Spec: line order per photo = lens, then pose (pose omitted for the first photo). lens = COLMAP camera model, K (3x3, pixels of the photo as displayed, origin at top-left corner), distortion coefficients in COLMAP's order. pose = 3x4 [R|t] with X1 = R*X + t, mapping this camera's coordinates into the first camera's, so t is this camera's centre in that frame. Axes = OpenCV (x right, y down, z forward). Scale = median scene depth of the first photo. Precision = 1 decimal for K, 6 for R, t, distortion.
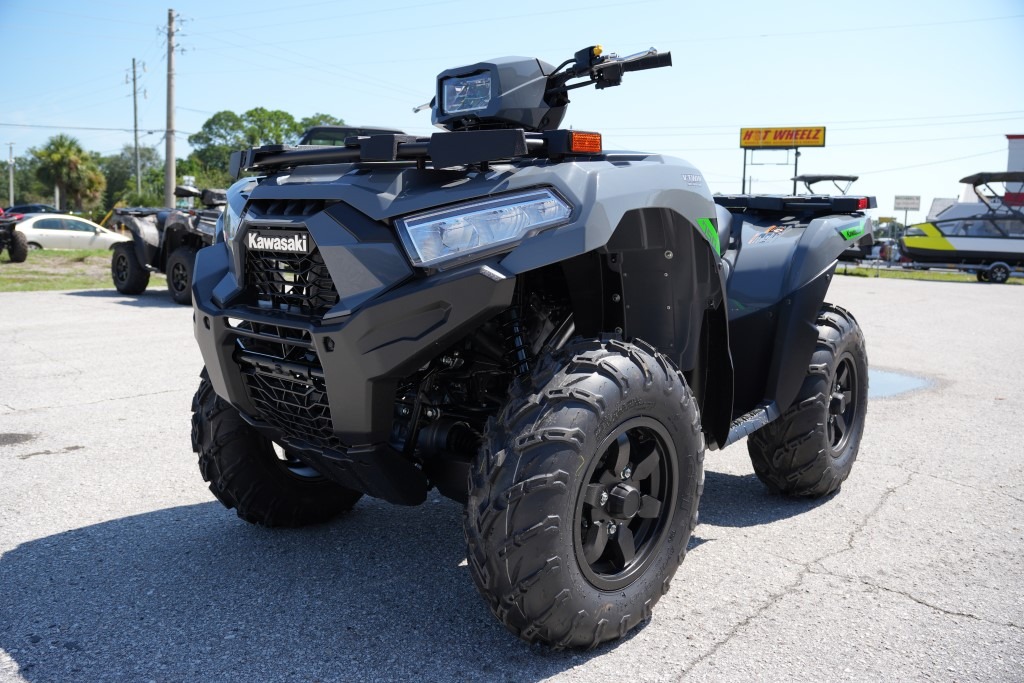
lens RADIAL K [[831.9, 0, 512.0], [0, 831.9, 341.5], [0, 0, 1]] dist [-0.208514, 0.139051]
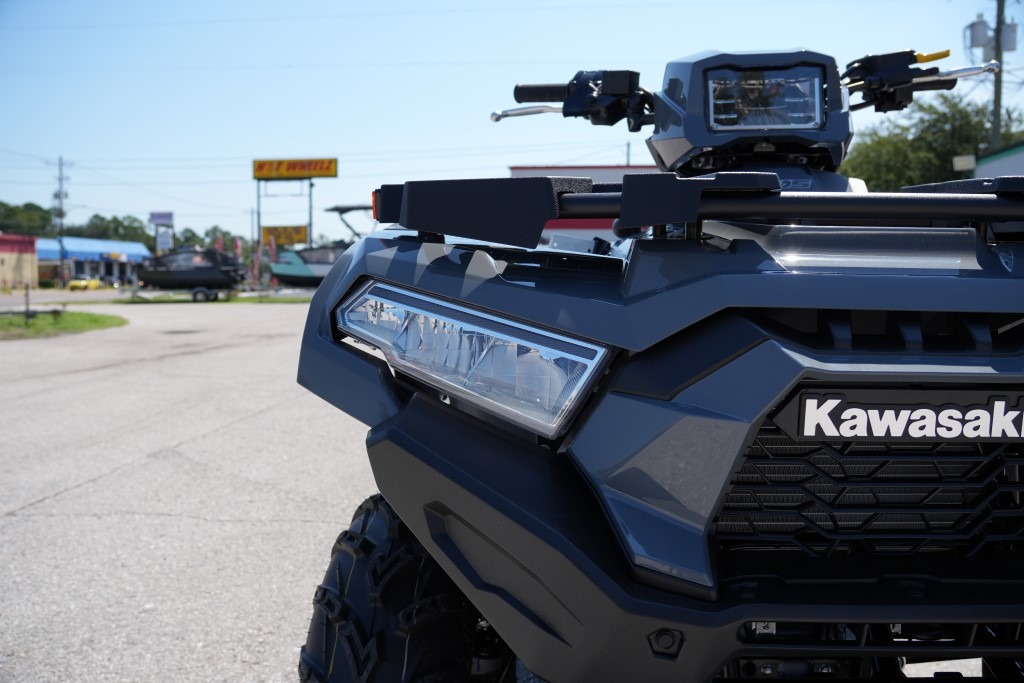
lens RADIAL K [[831.9, 0, 512.0], [0, 831.9, 341.5], [0, 0, 1]] dist [-0.208514, 0.139051]
pose [[0.828040, -0.076779, 0.555387, -0.558204], [0.097476, 0.995208, -0.007747, -0.146379], [-0.552130, 0.060551, 0.831556, 0.642485]]
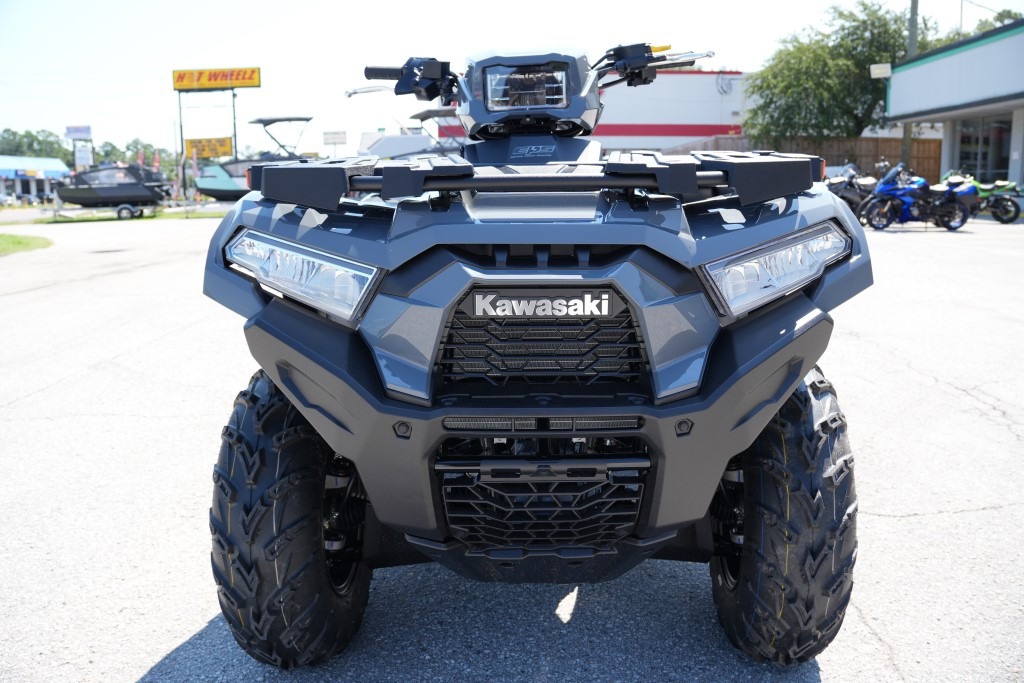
lens RADIAL K [[831.9, 0, 512.0], [0, 831.9, 341.5], [0, 0, 1]] dist [-0.208514, 0.139051]
pose [[0.779185, -0.160576, 0.605876, -0.634103], [0.116480, 0.986885, 0.111756, -0.145397], [-0.615876, -0.016506, 0.787670, 0.351269]]
